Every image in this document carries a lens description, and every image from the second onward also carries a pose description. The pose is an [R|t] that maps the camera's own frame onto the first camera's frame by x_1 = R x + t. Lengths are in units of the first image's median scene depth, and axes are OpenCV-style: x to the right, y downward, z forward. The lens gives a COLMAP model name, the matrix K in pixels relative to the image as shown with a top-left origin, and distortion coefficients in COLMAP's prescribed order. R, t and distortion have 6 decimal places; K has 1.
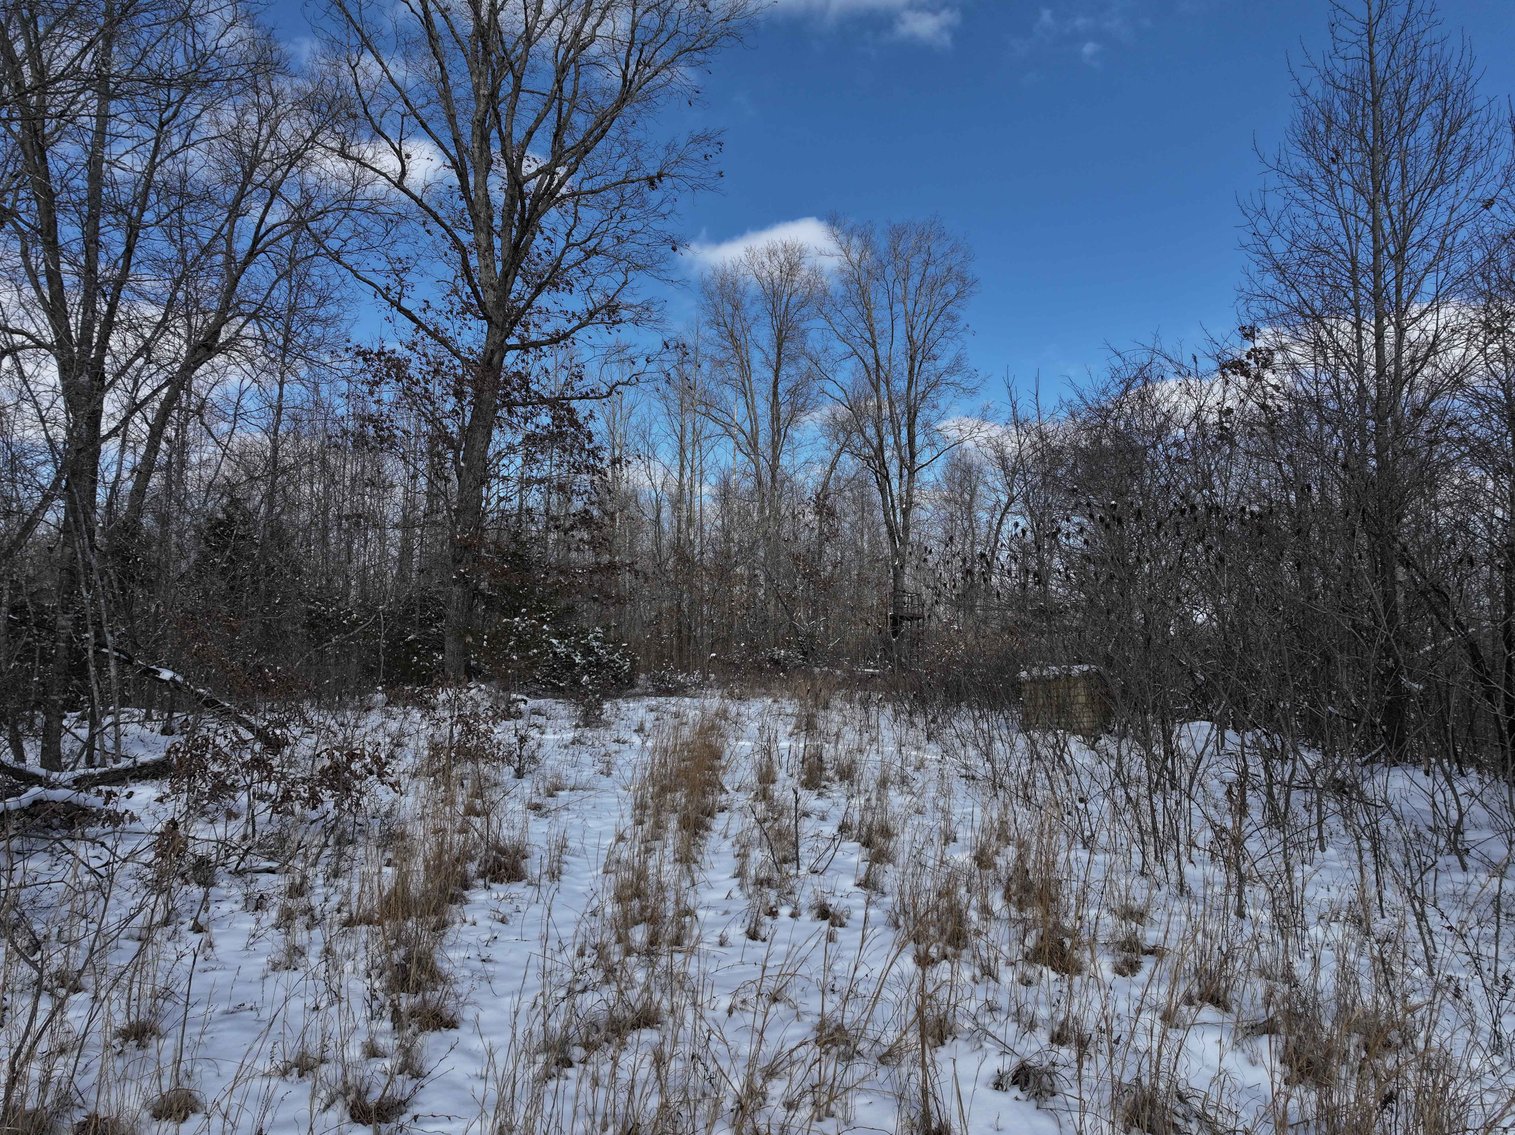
lens RADIAL K [[1051.7, 0, 764.5], [0, 1051.7, 559.0], [0, 0, 1]] dist [-0.000374, 0.004180]
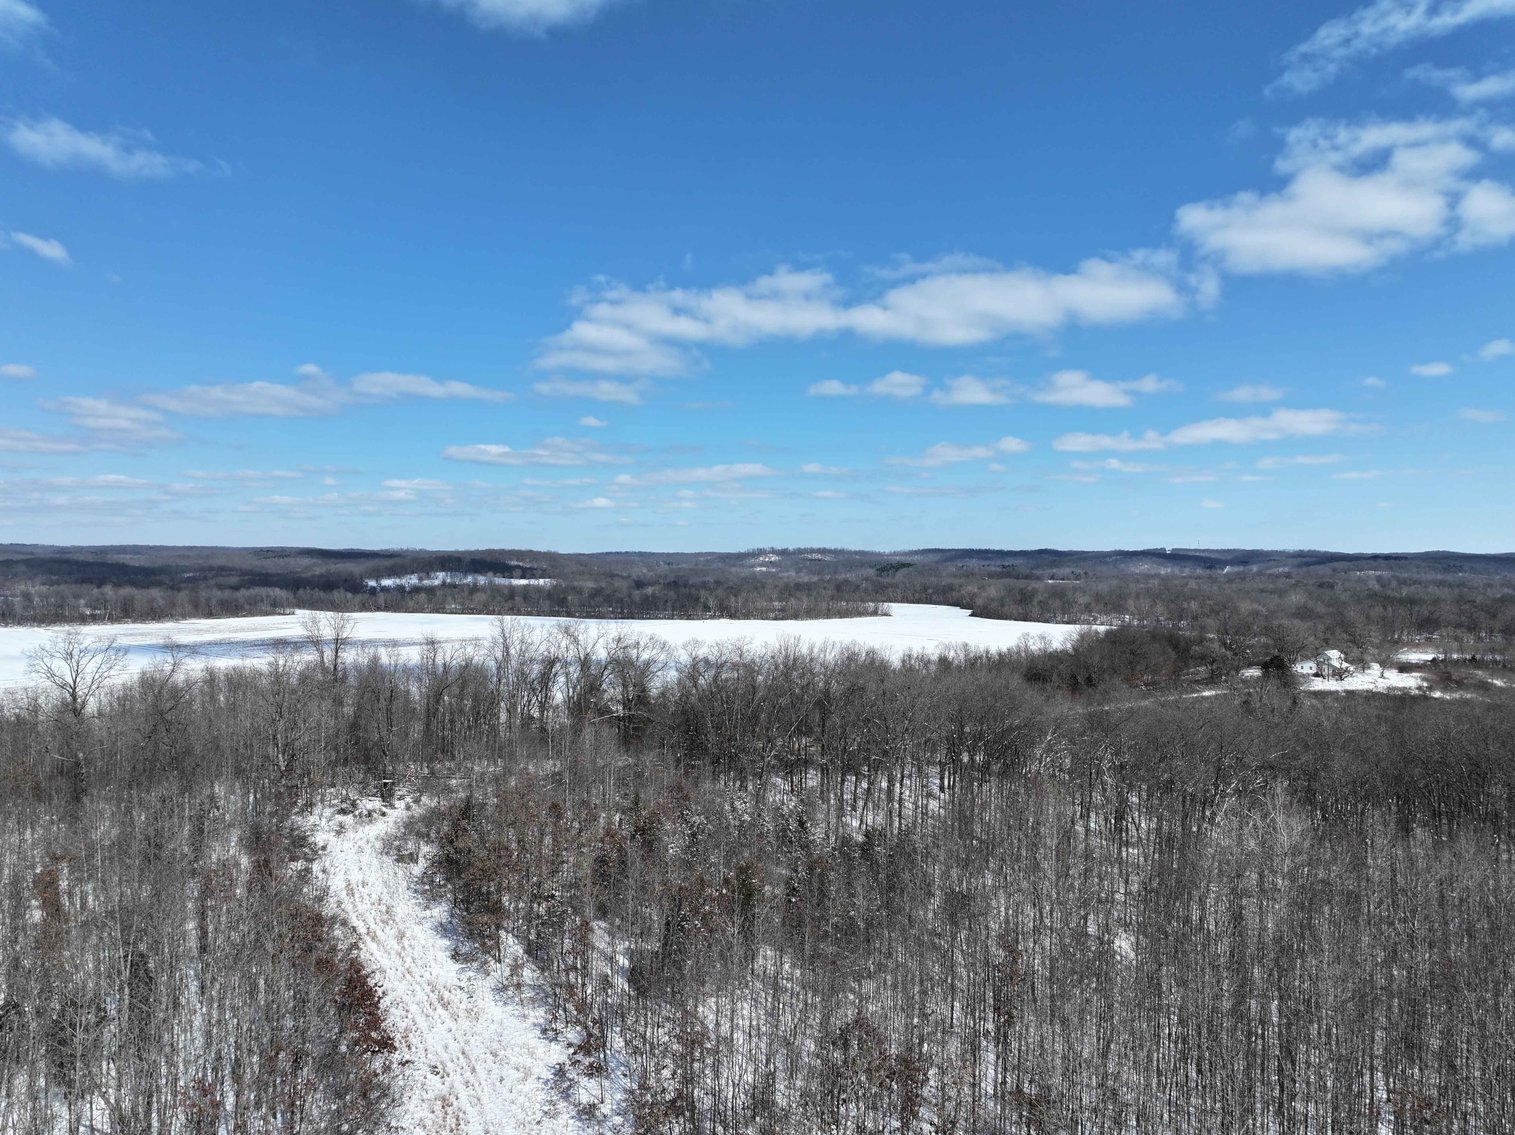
lens RADIAL K [[1051.7, 0, 764.5], [0, 1051.7, 559.0], [0, 0, 1]] dist [-0.000374, 0.004180]
pose [[0.903972, 0.007294, 0.427529, -0.175032], [-0.045536, 0.995811, 0.079291, -0.837502], [-0.425159, -0.091145, 0.900518, -2.020166]]
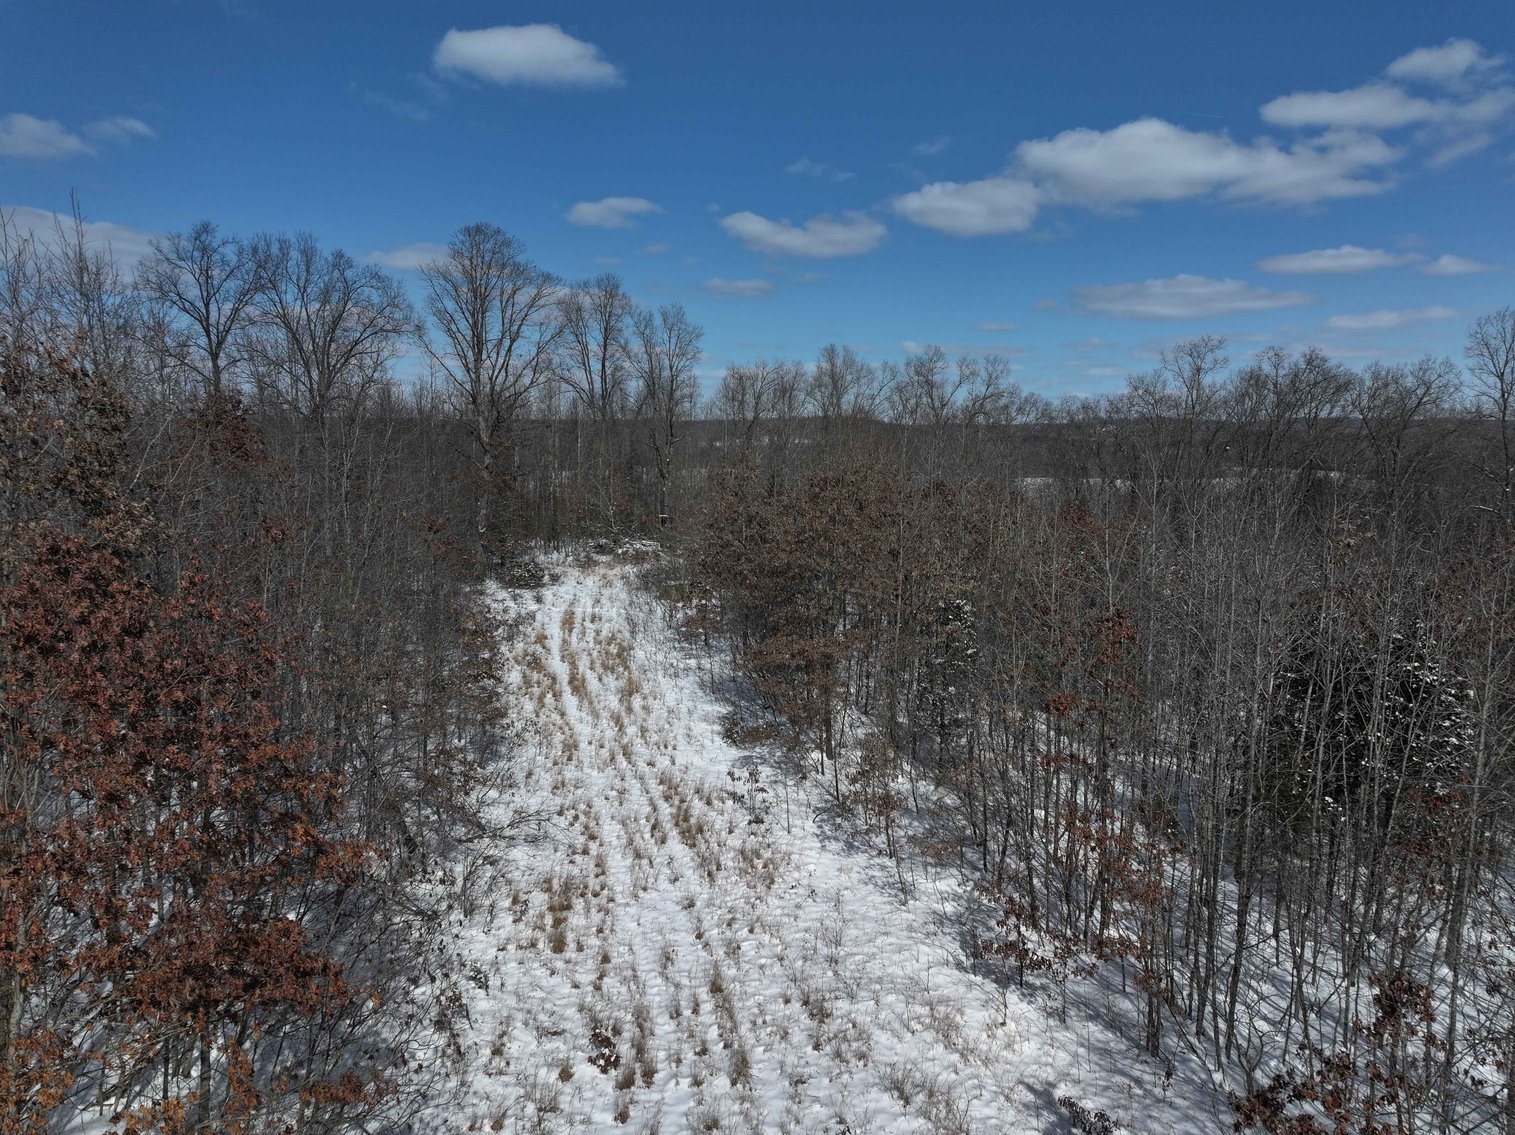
lens RADIAL K [[1051.7, 0, 764.5], [0, 1051.7, 559.0], [0, 0, 1]] dist [-0.000374, 0.004180]
pose [[0.990671, -0.013397, 0.135614, 0.043790], [-0.014657, 0.978908, 0.203774, -0.271740], [-0.135484, -0.203861, 0.969580, -0.958202]]
